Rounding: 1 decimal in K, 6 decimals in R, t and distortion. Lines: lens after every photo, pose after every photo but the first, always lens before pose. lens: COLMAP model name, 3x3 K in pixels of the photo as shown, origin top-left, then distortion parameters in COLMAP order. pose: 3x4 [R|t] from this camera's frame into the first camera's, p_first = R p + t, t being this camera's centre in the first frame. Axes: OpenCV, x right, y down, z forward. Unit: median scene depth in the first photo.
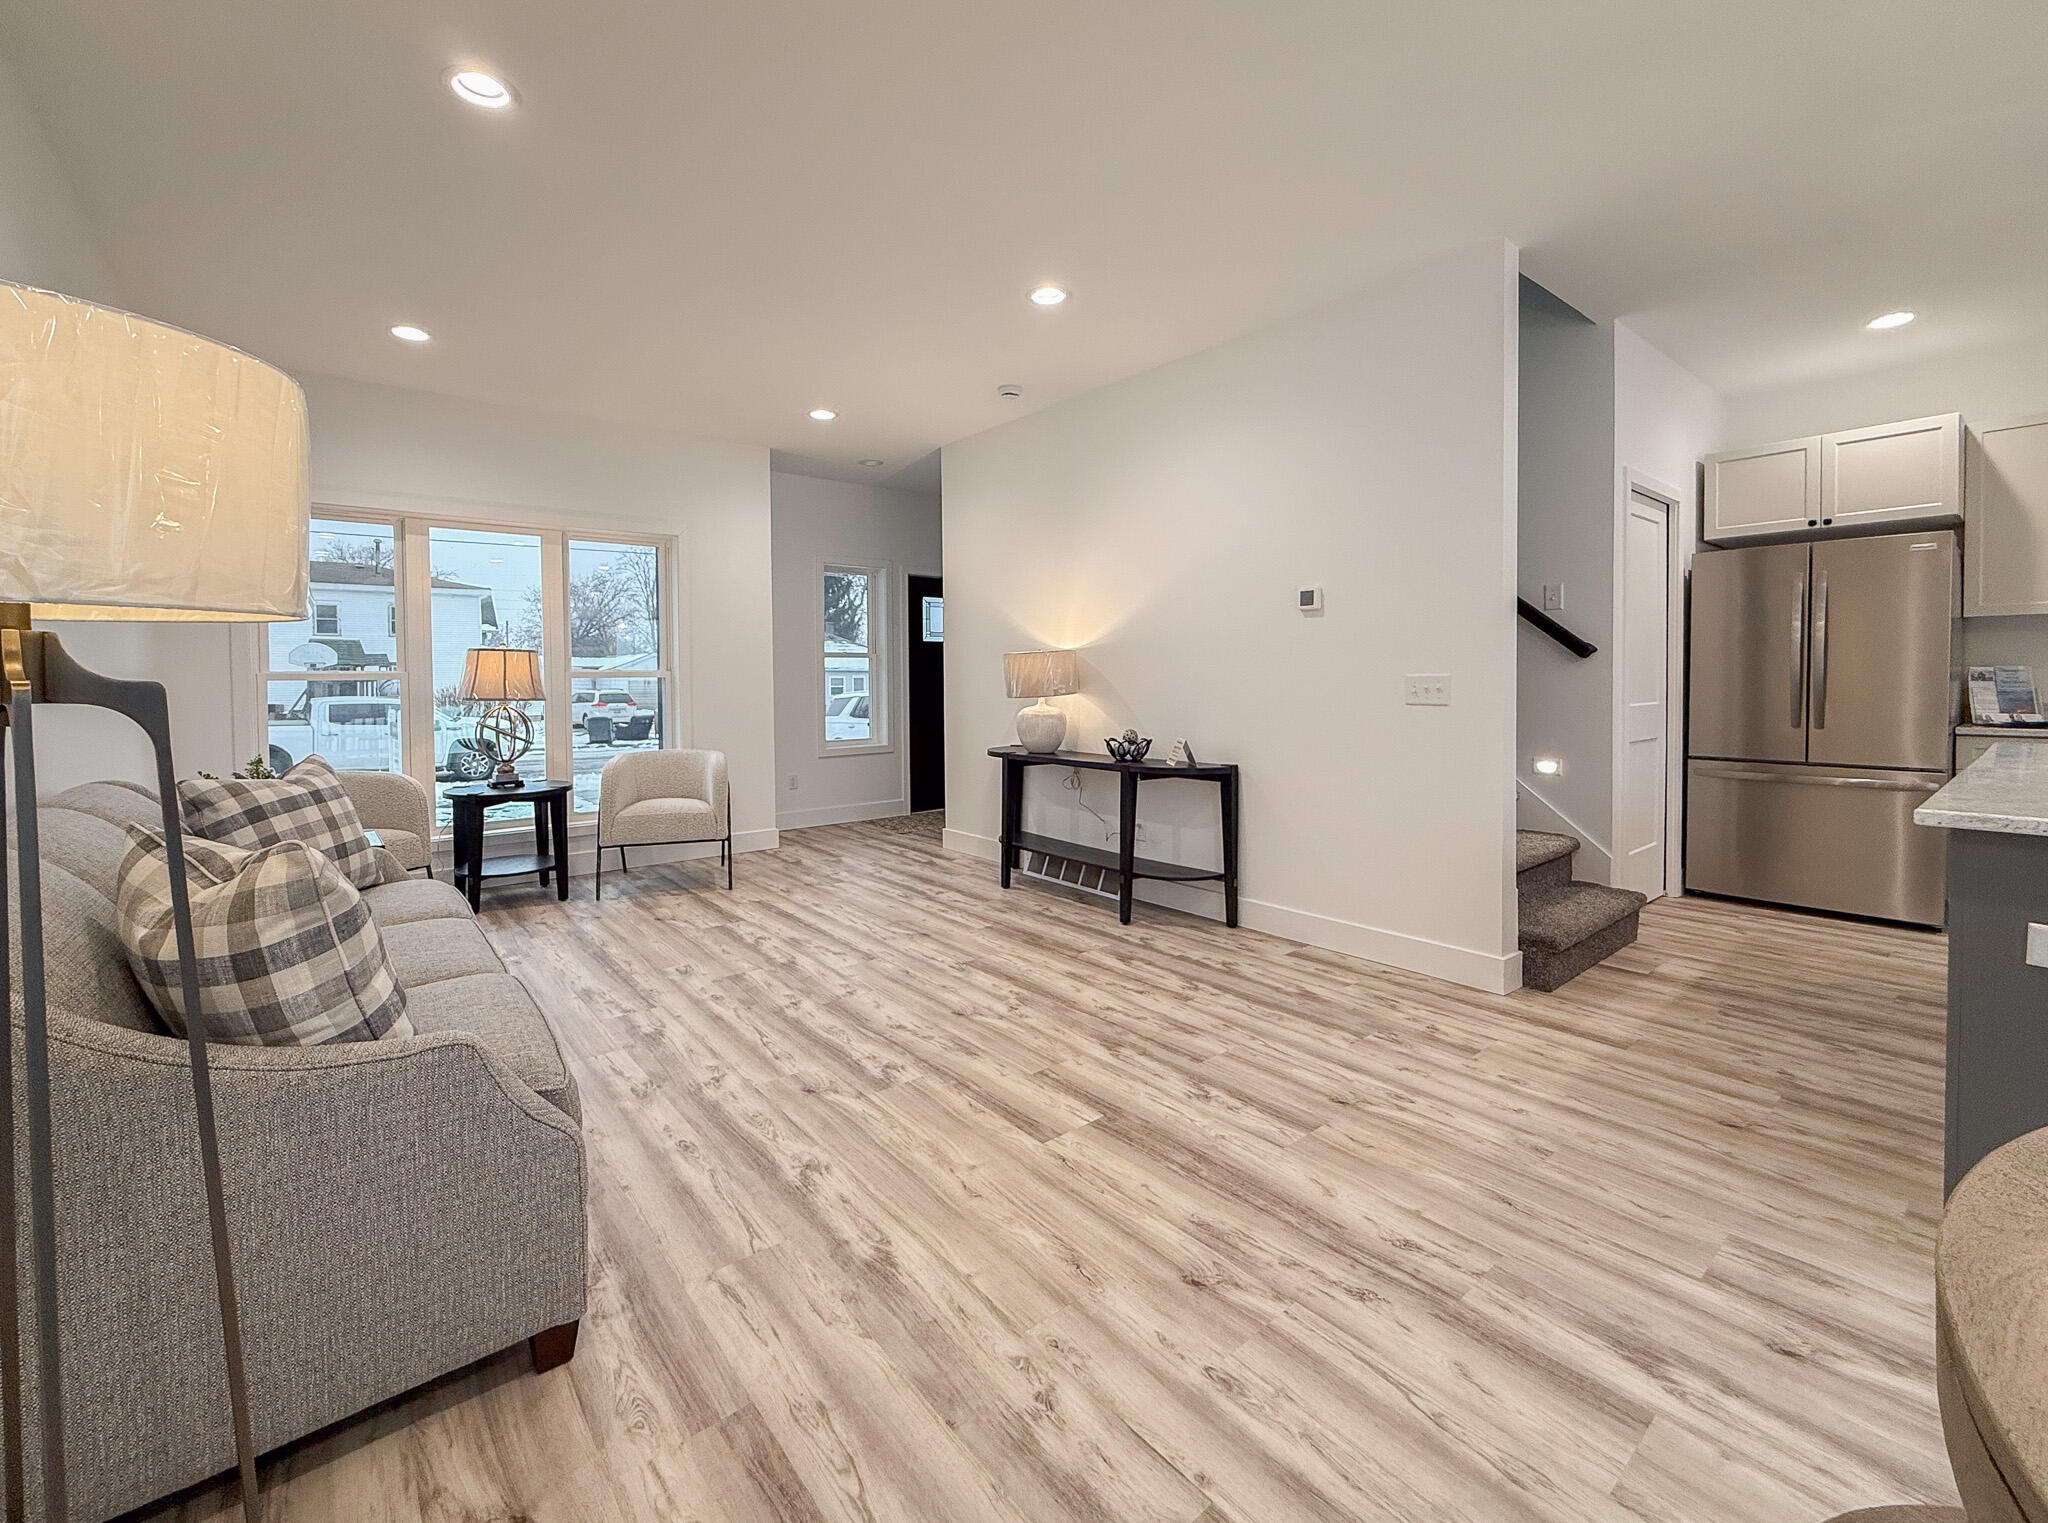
lens RADIAL K [[872.0, 0, 986.4], [0, 872.0, 695.8], [0, 0, 1]] dist [-0.000043, -0.000214]
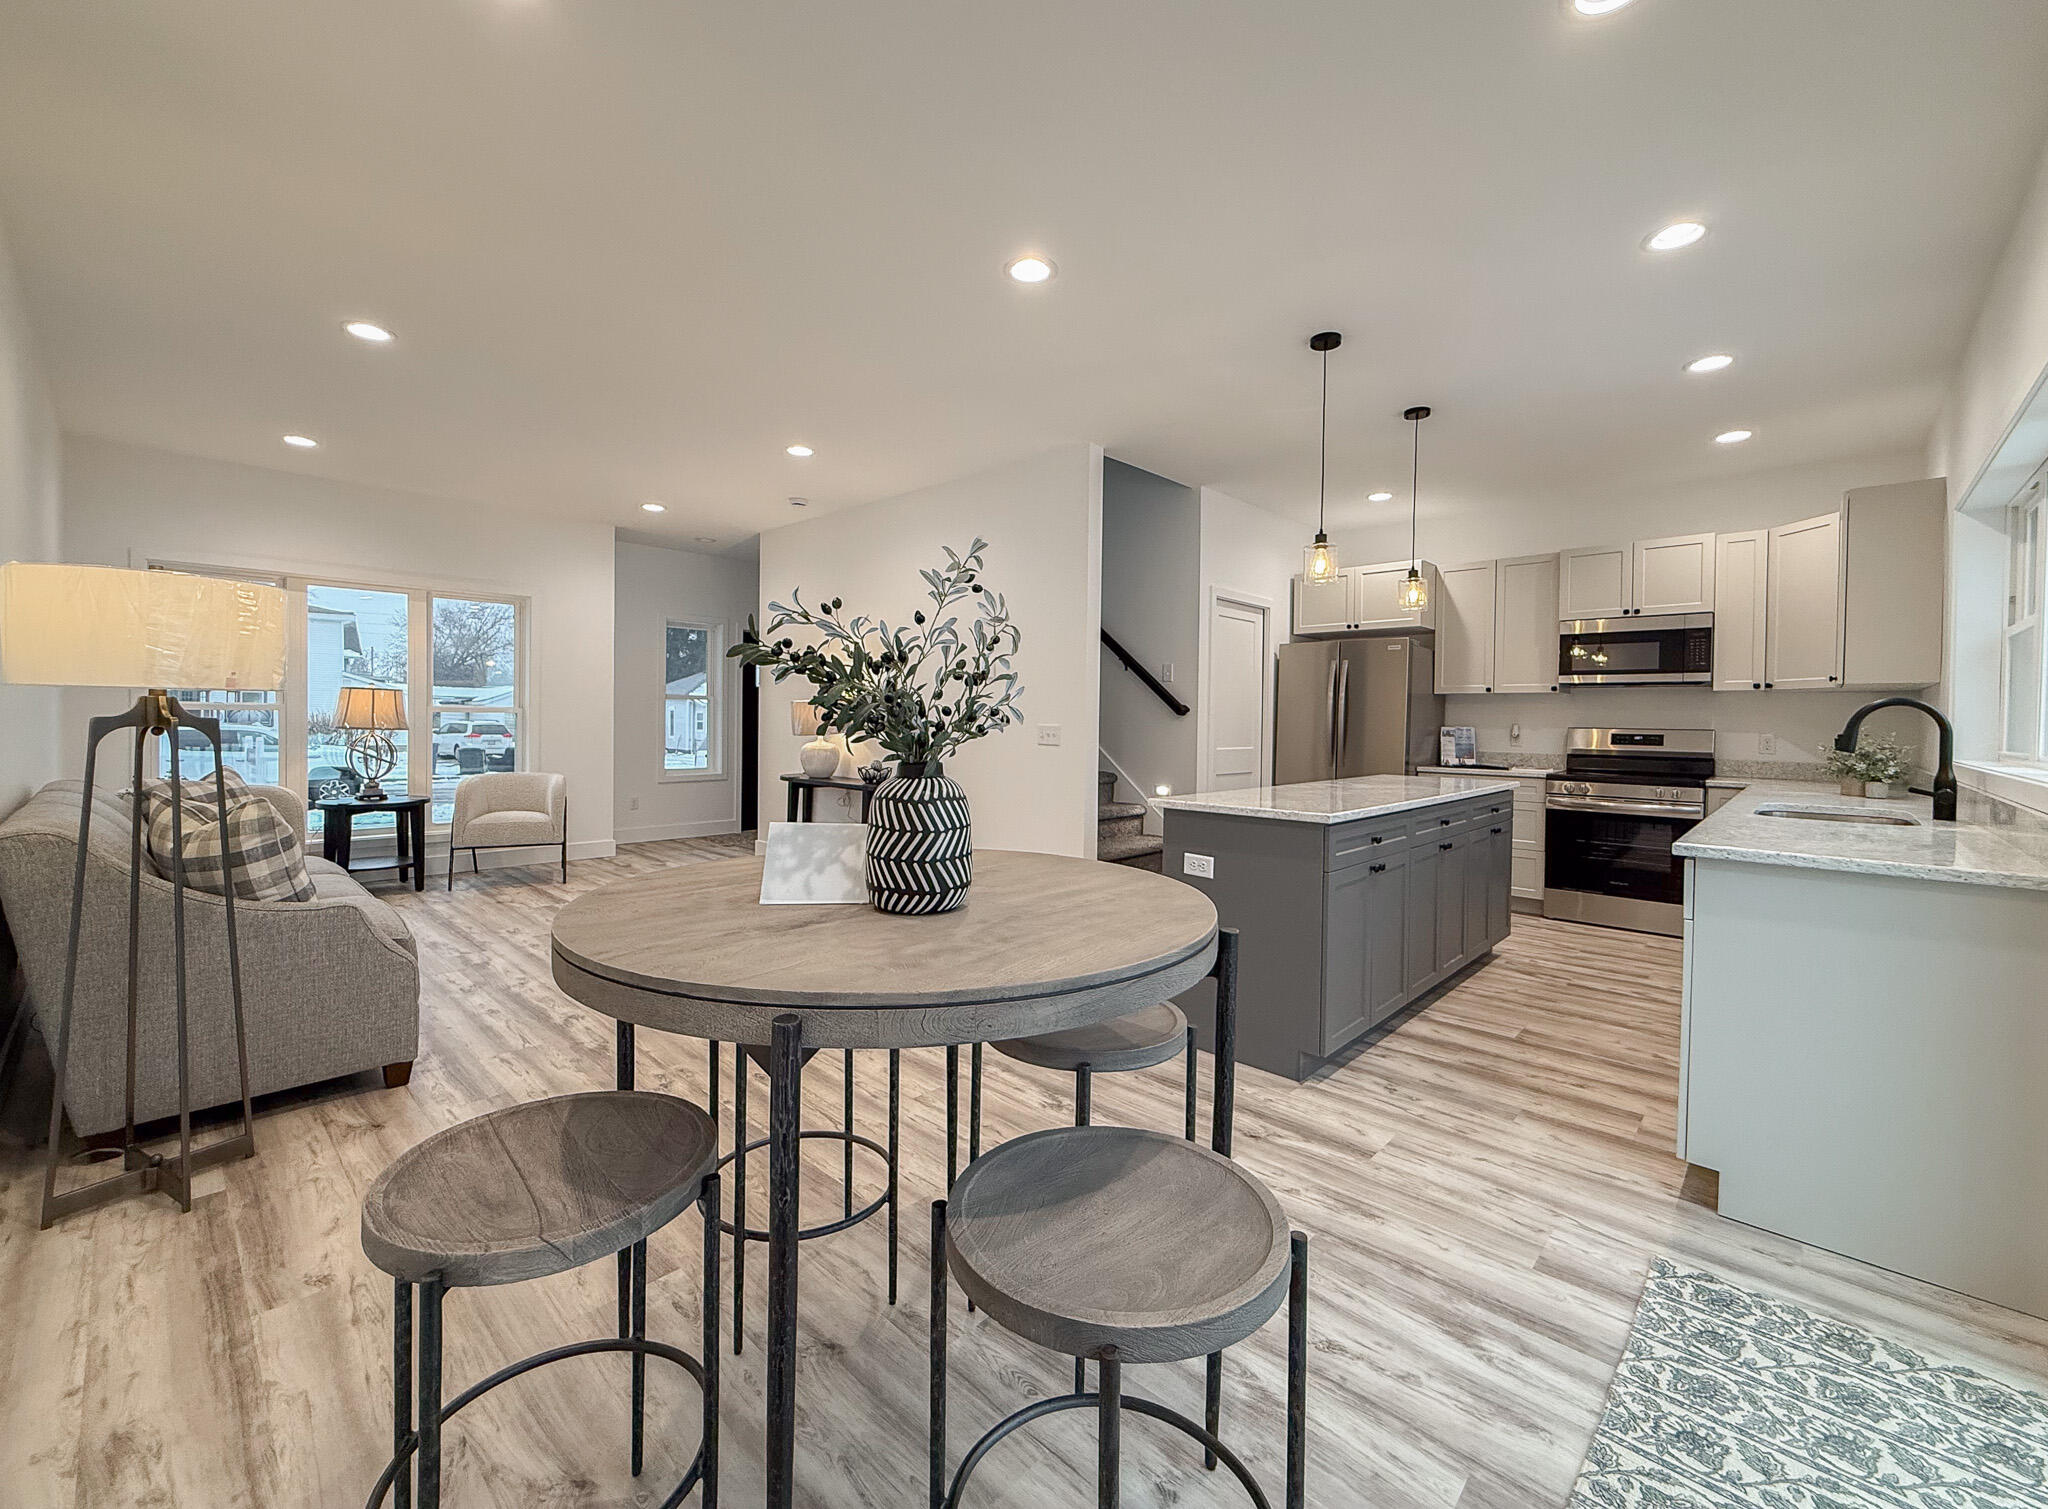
lens RADIAL K [[857.3, 0, 1005.2], [0, 857.3, 729.3], [0, 0, 1]] dist [0.001219, -0.000435]
pose [[0.990685, 0.020717, 0.134591, 0.249340], [-0.019711, 0.999767, -0.008806, -0.002209], [-0.134742, 0.006071, 0.990862, -0.470413]]
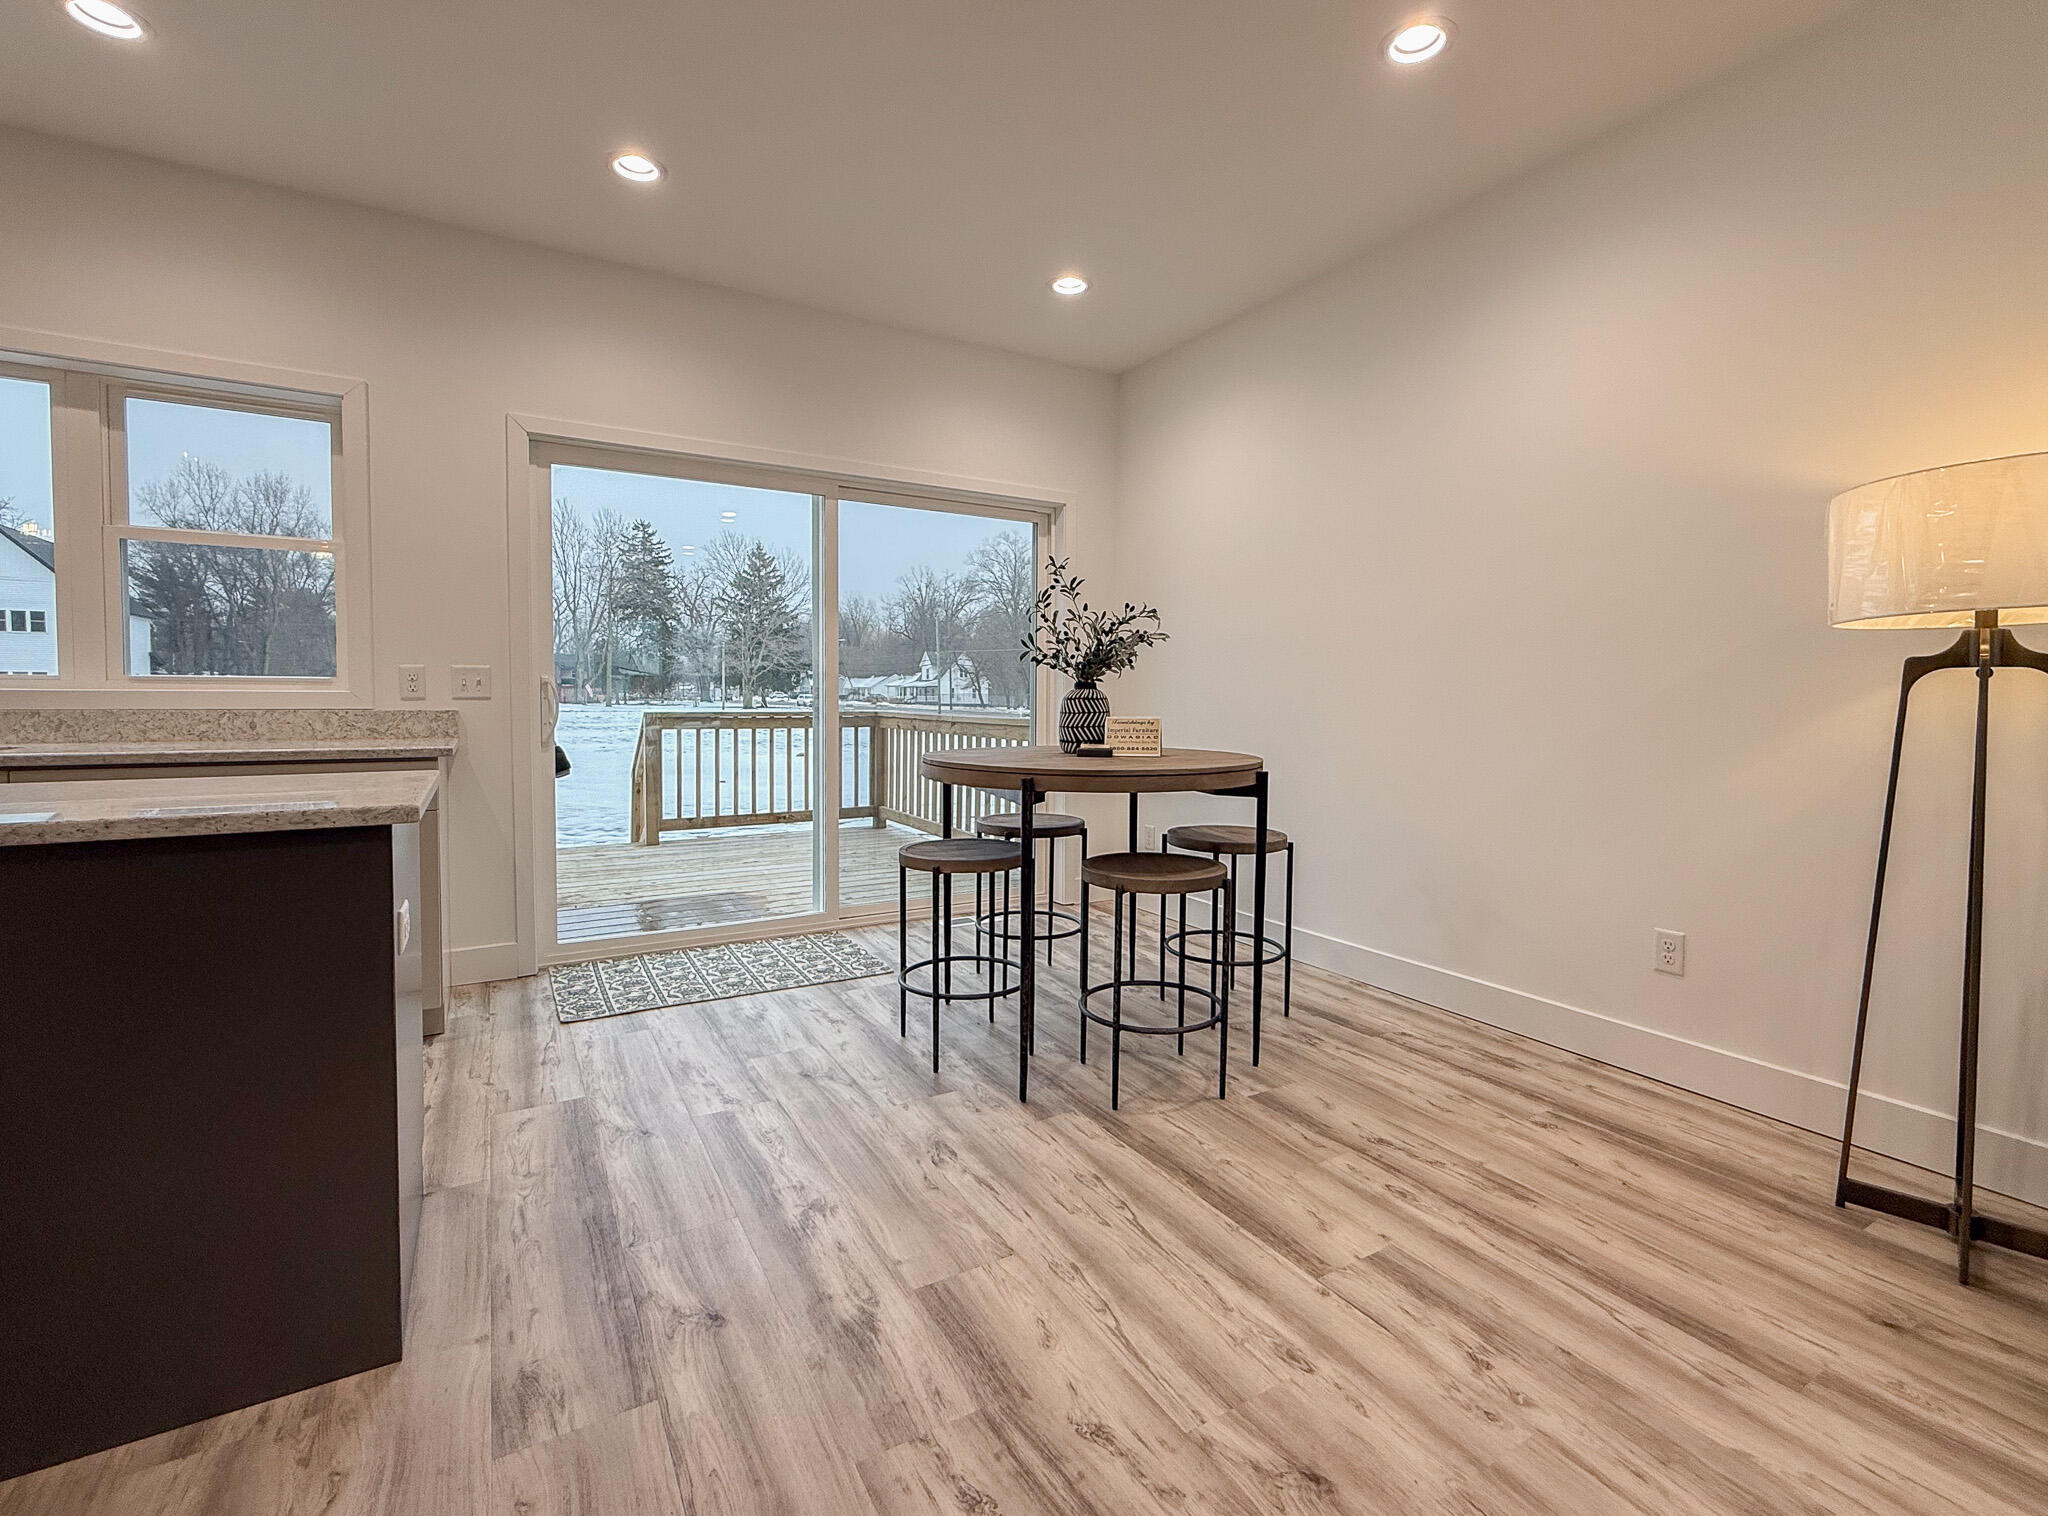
lens RADIAL K [[907.8, 0, 1018.6], [0, 907.8, 727.8], [0, 0, 1]] dist [-0.000767, -0.000374]
pose [[-0.990351, -0.003704, 0.138532, 0.202627], [0.003996, 0.998464, 0.055262, 0.005785], [-0.138523, 0.055282, -0.988815, 0.926969]]
